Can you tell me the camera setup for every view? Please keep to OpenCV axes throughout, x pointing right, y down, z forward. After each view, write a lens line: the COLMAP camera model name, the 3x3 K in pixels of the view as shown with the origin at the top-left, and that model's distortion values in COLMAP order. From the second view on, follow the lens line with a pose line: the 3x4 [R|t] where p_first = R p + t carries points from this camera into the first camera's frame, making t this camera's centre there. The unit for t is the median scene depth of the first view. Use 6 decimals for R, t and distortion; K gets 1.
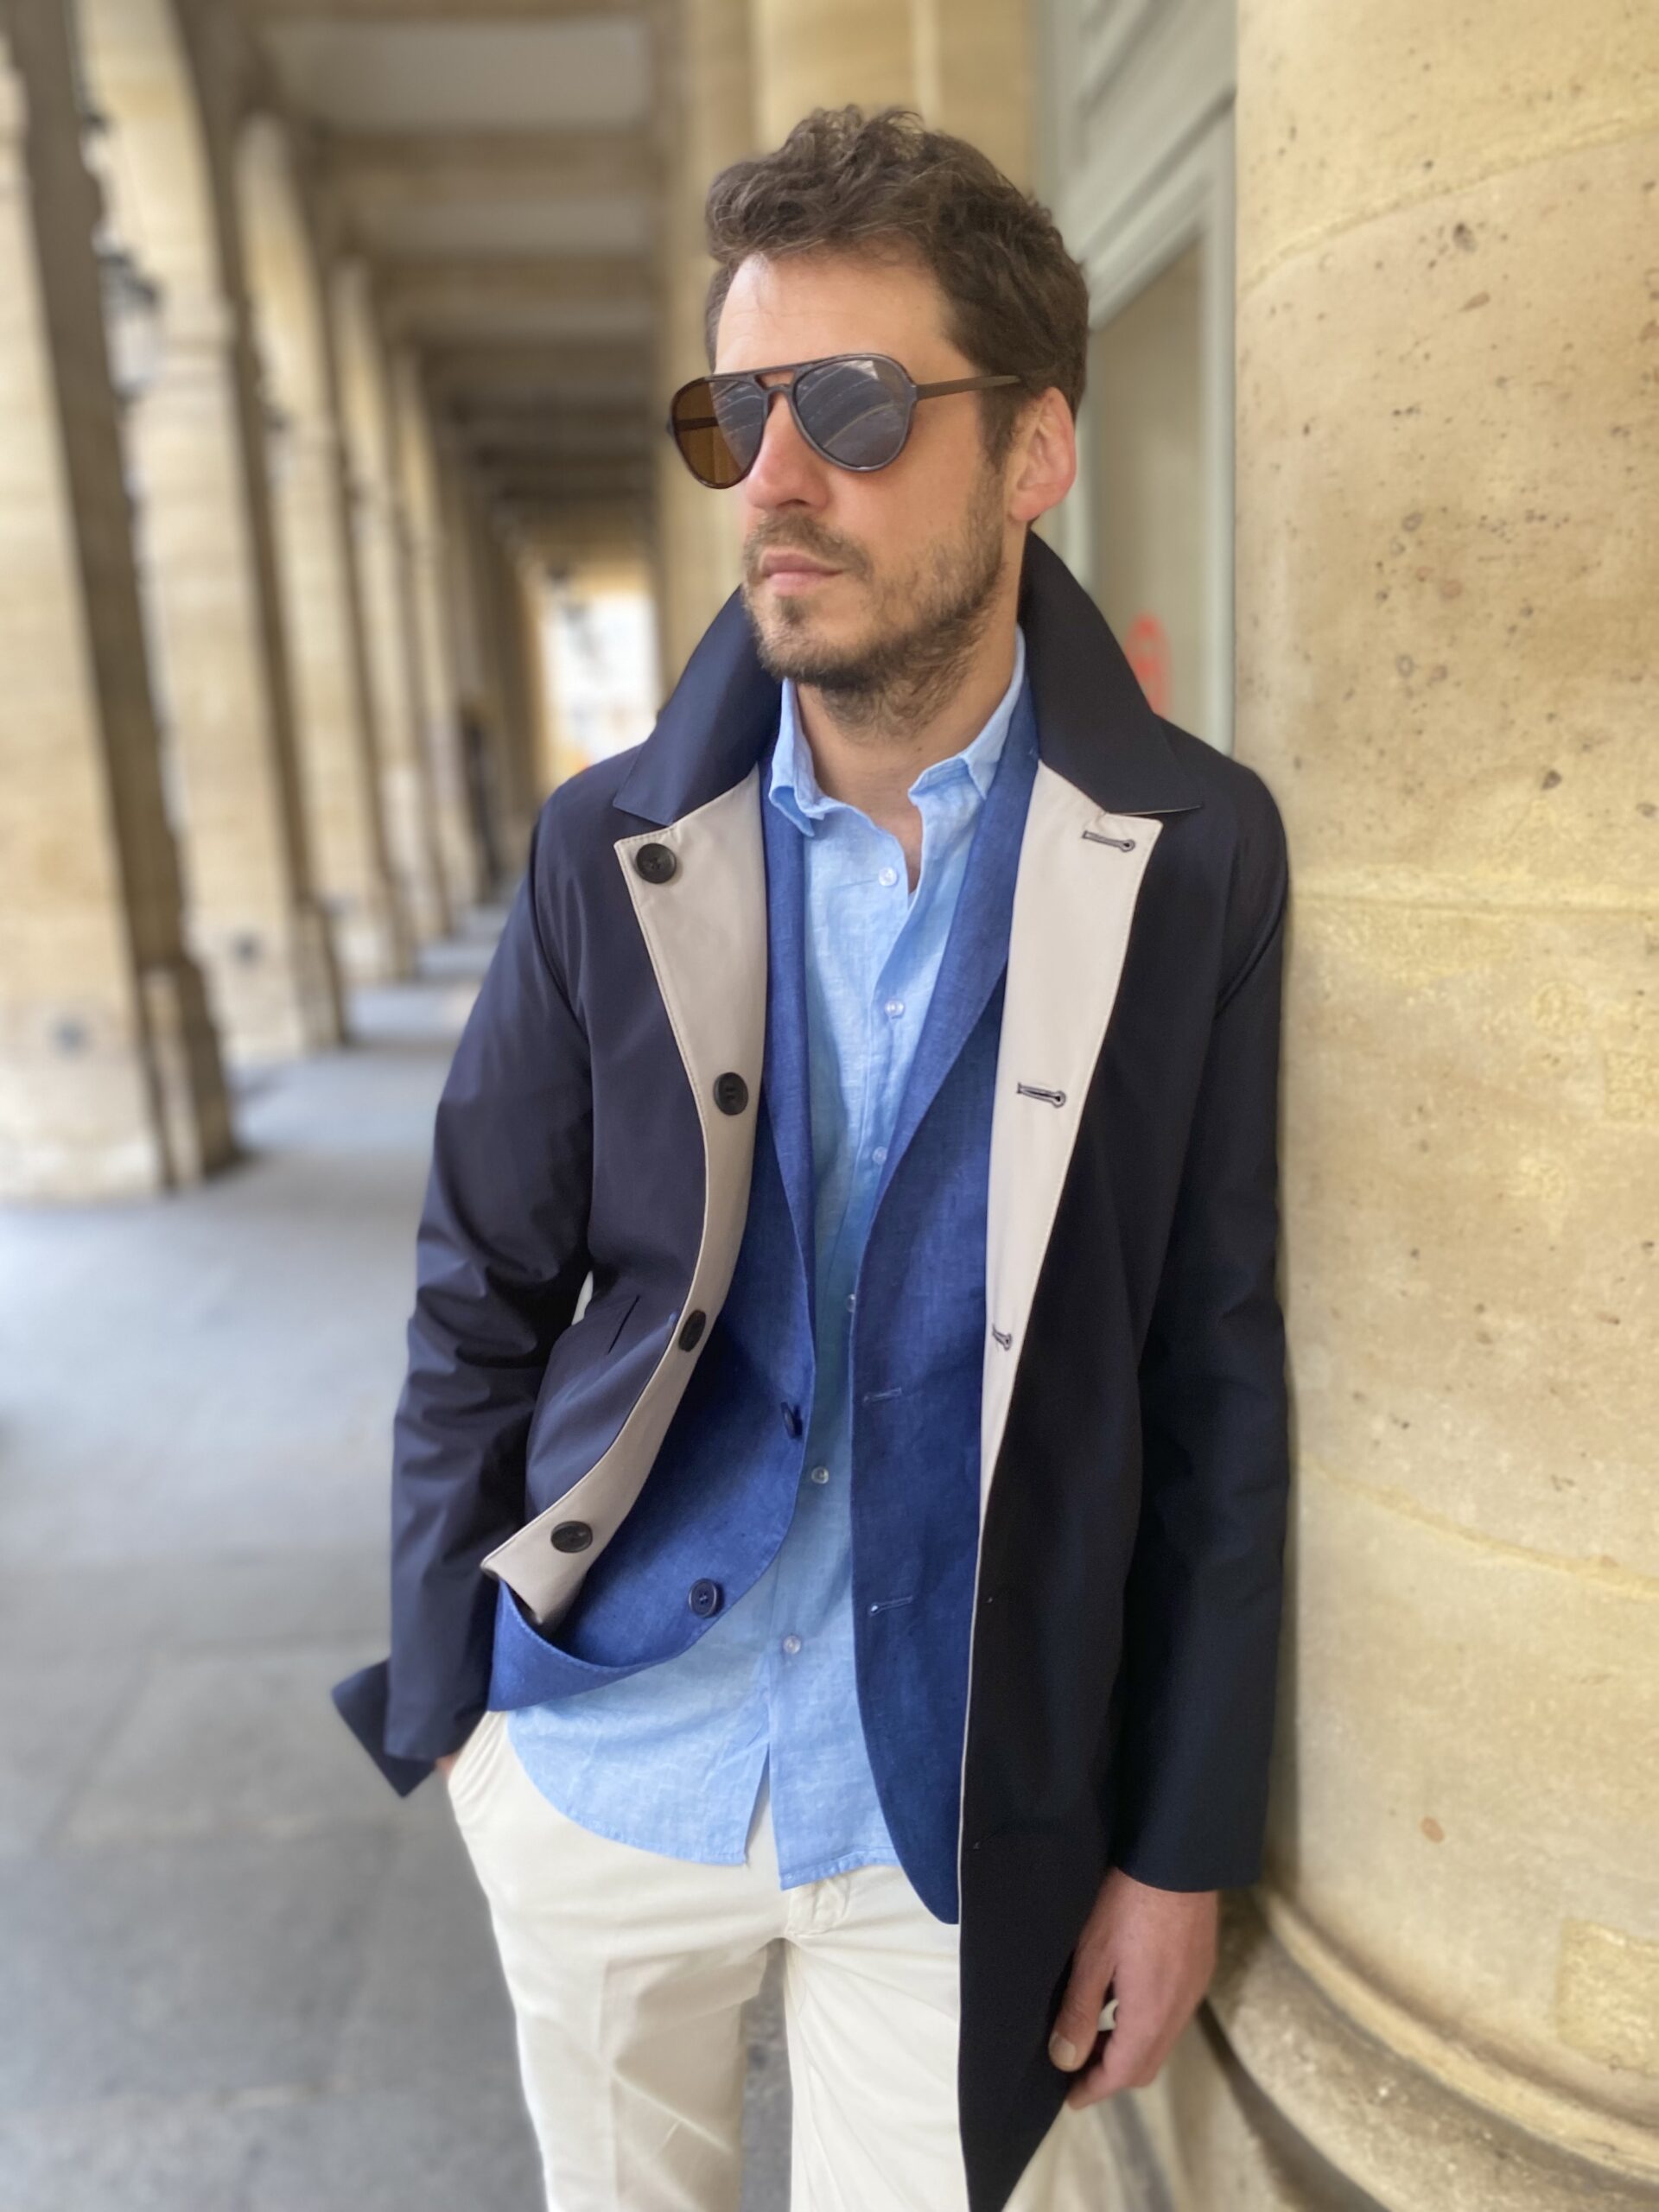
lens RADIAL K [[1914.6, 0, 829.5], [0, 1914.6, 1106.0], [0, 0, 1]] dist [0.046447, -0.053197]
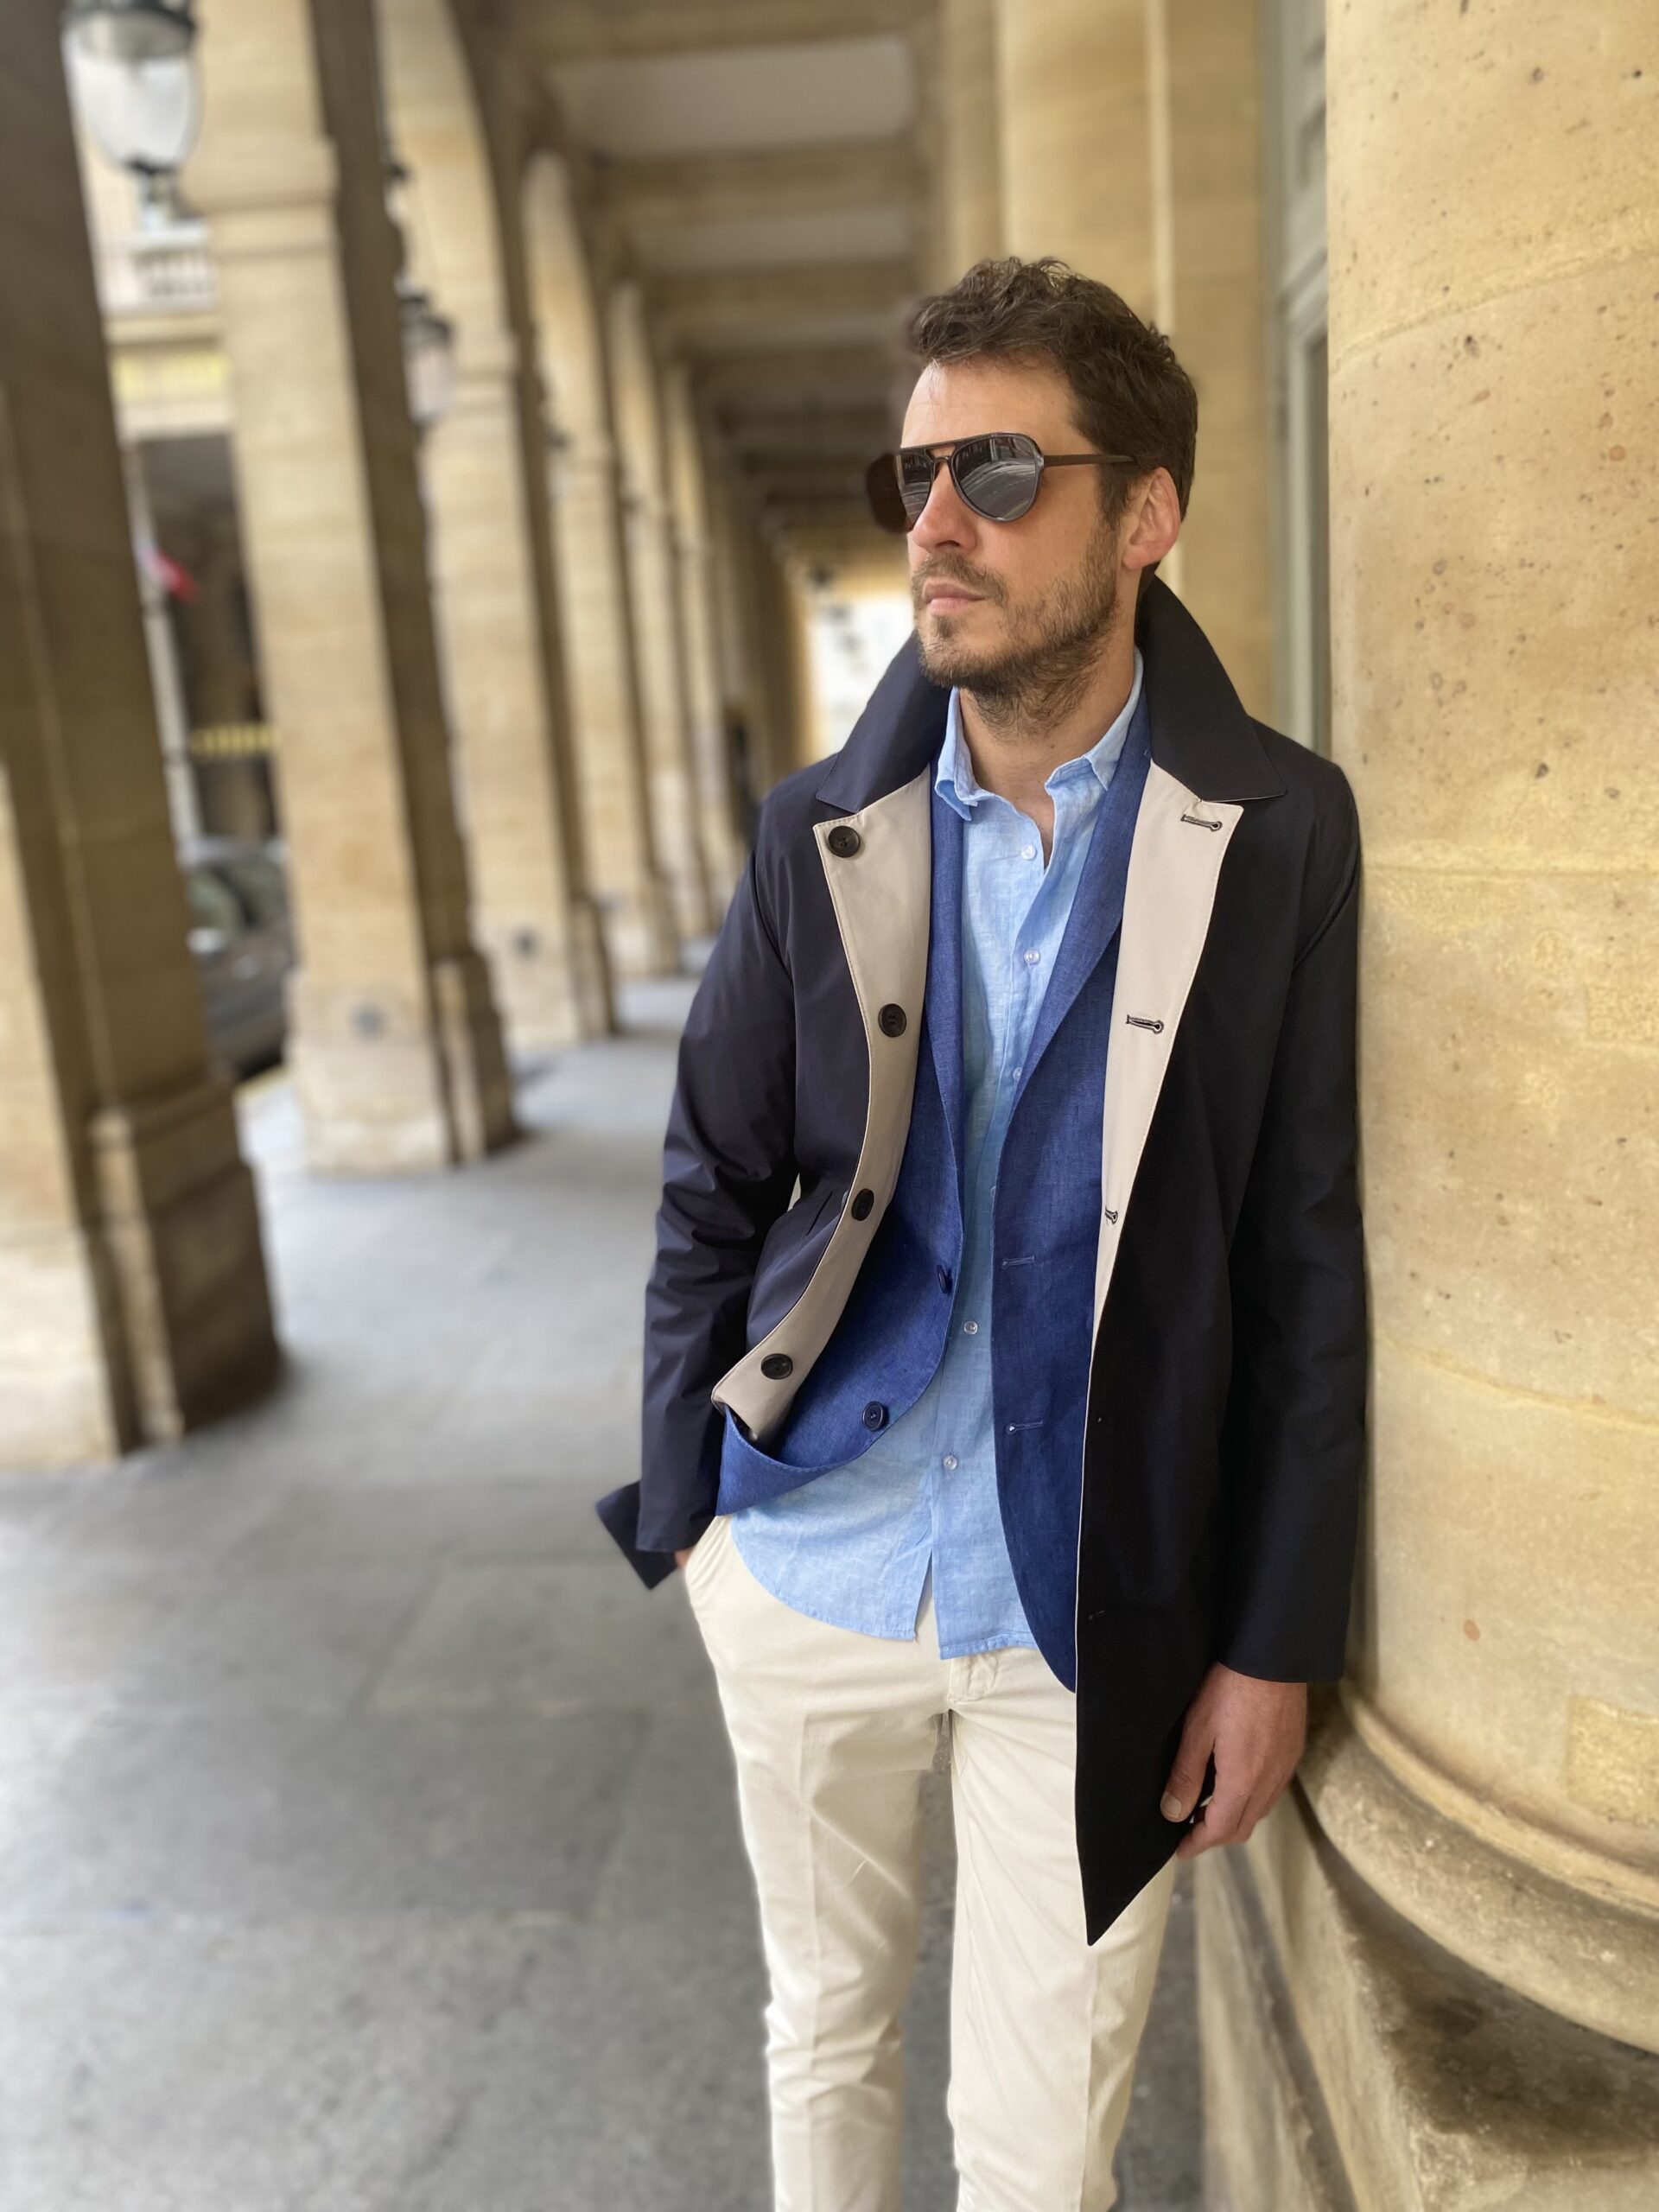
lens RADIAL K [[1914.6, 0, 829.5], [0, 1914.6, 1106.0], [0, 0, 1]] dist [0.046447, -0.053197]
pose [[0.990869, 0.010263, -0.134436, 0.072765], [-0.010021, 0.999947, 0.002482, 0.045679], [0.134455, -0.001112, 0.990919, -0.275466]]
